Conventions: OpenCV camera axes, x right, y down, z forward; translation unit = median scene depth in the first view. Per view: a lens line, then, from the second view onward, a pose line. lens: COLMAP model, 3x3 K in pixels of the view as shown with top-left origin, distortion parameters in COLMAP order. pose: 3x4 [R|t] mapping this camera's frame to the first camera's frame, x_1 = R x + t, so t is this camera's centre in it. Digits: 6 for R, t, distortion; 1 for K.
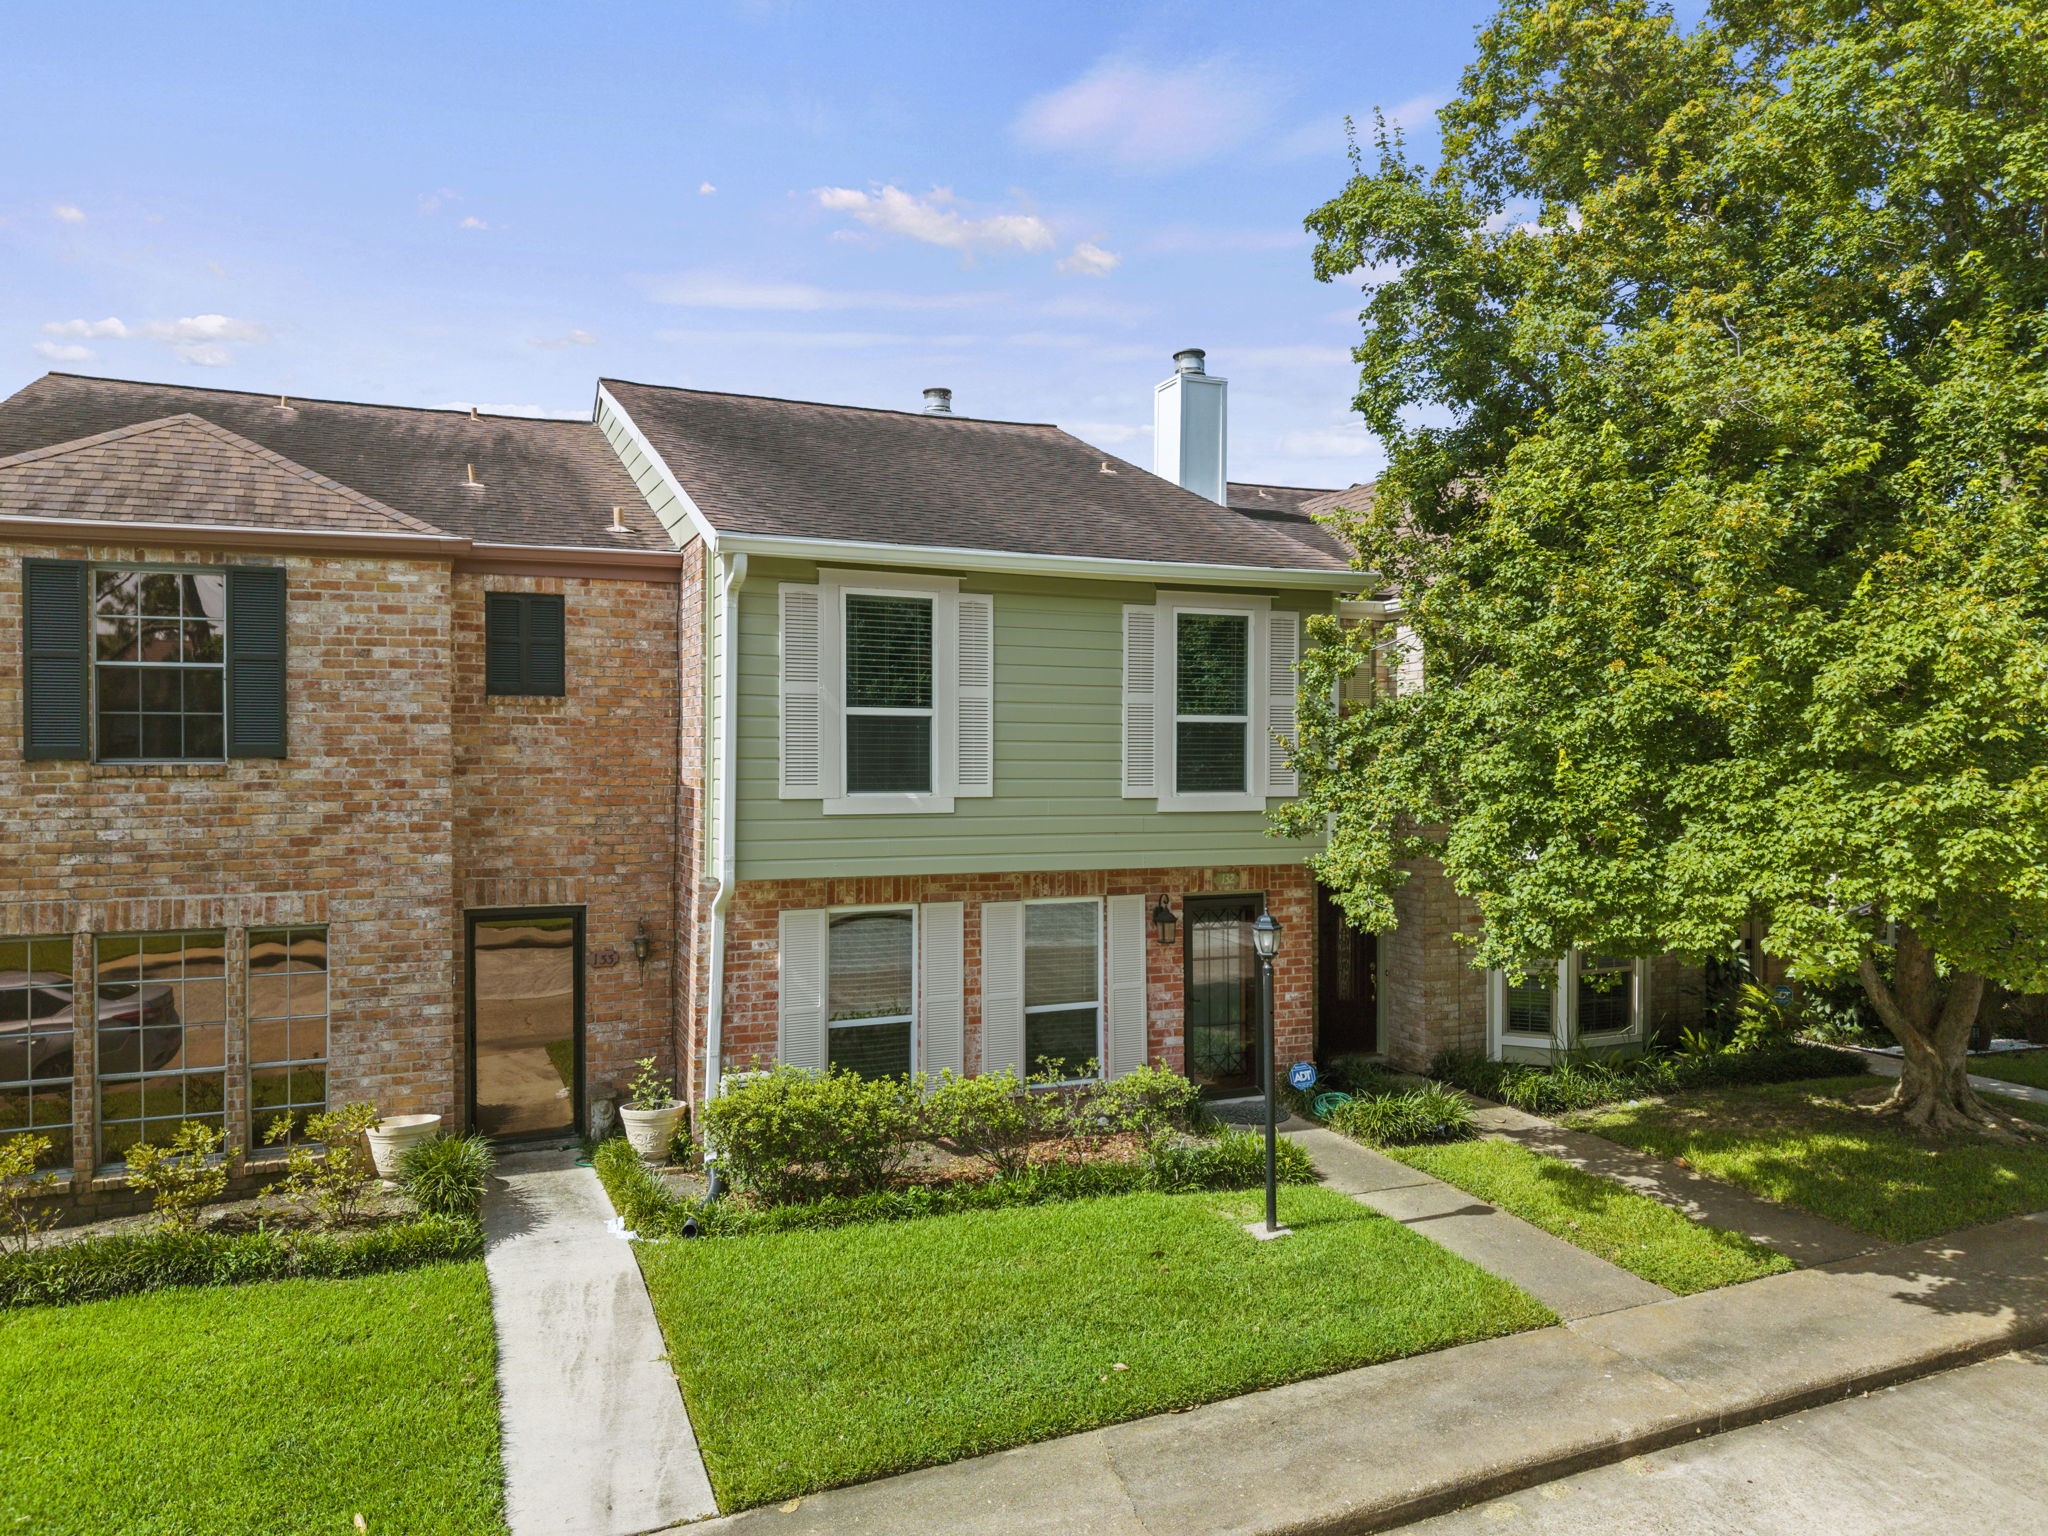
lens RADIAL K [[1340.1, 0, 1006.3], [0, 1340.1, 761.2], [0, 0, 1]] dist [0.025434, -0.026160]
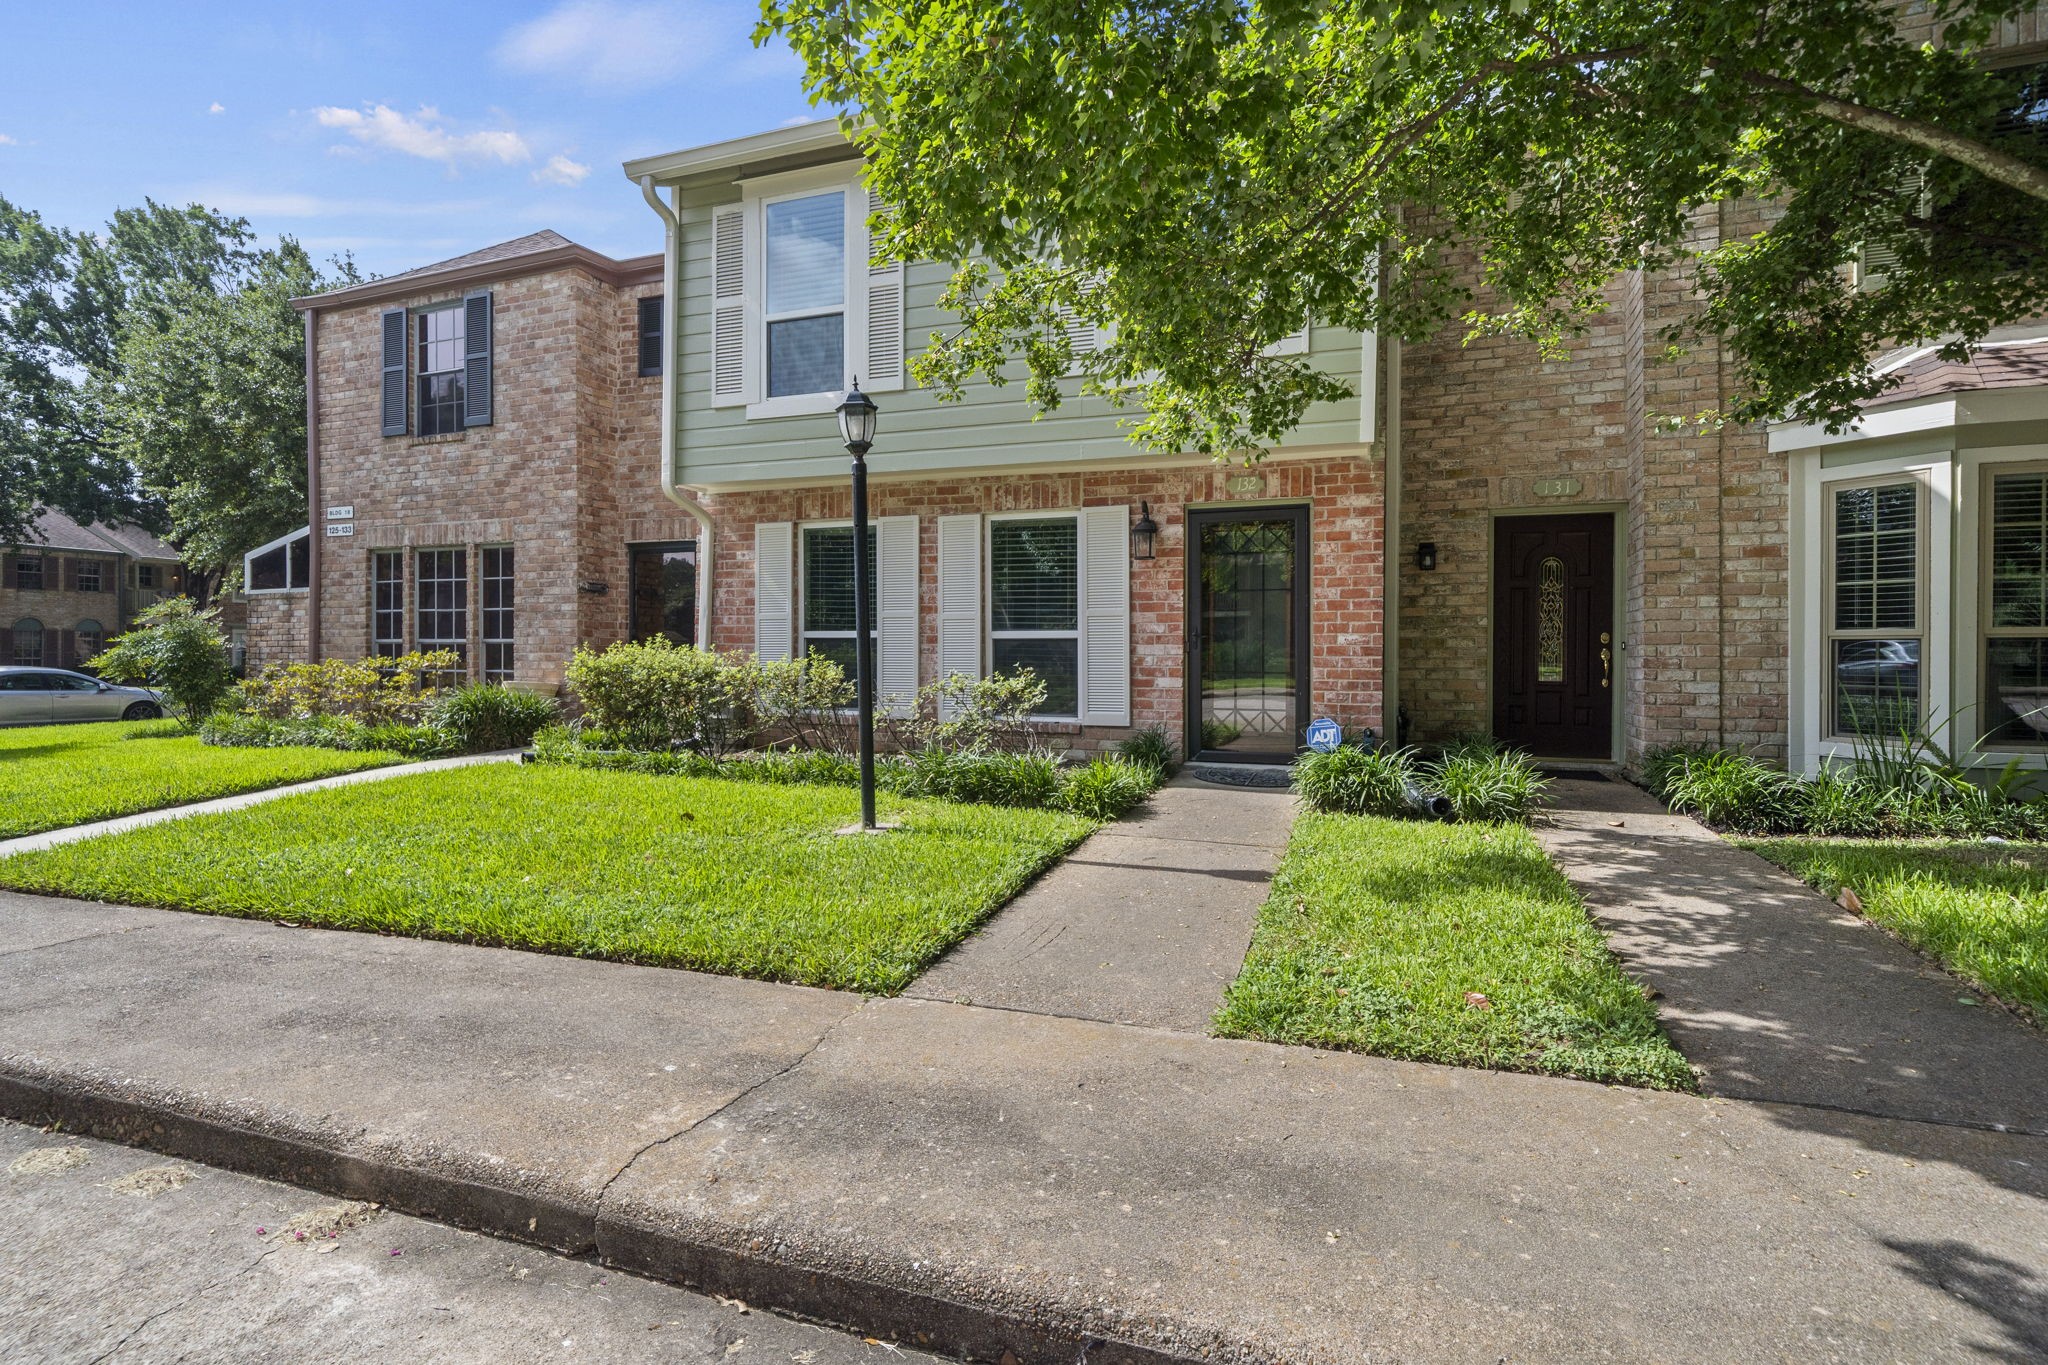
lens RADIAL K [[951.9, 0, 1021.1], [0, 951.9, 652.4], [0, 0, 1]] dist [0.002092, -0.000298]
pose [[0.741185, 0.003429, -0.671292, 0.541416], [-0.003235, 0.999994, 0.001537, 0.227630], [0.671293, 0.001032, 0.741191, 0.608081]]
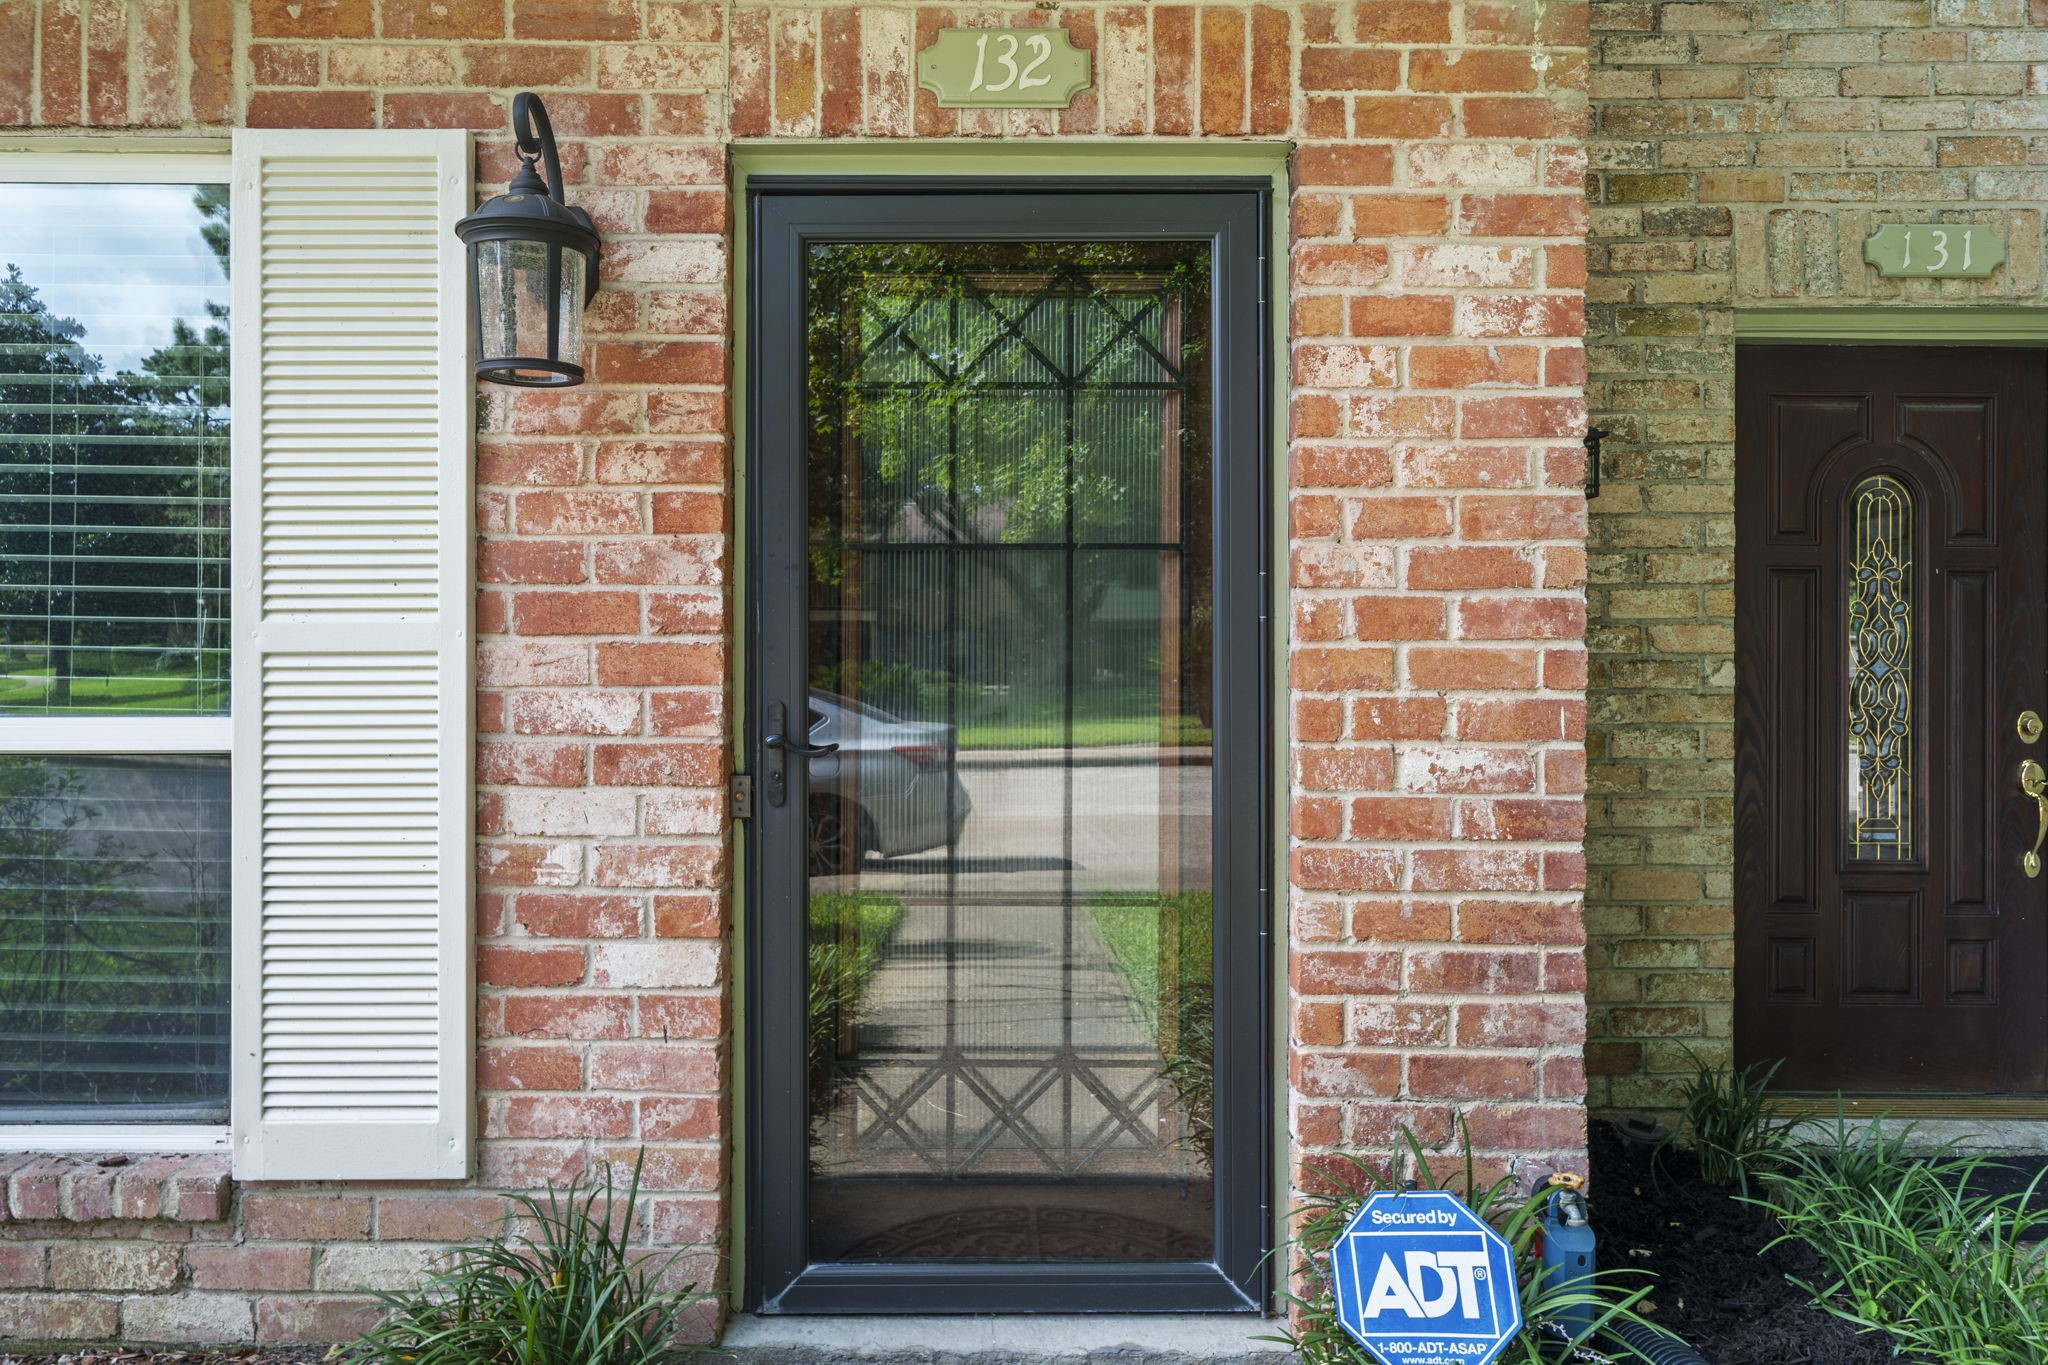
lens RADIAL K [[884.0, 0, 1012.4], [0, 884.0, 680.9], [0, 0, 1]] dist [-0.002484, -0.000120]
pose [[0.924050, 0.004717, -0.382243, 0.256282], [-0.003783, 0.999988, 0.003193, 0.204765], [0.382254, -0.001505, 0.924056, 1.094255]]
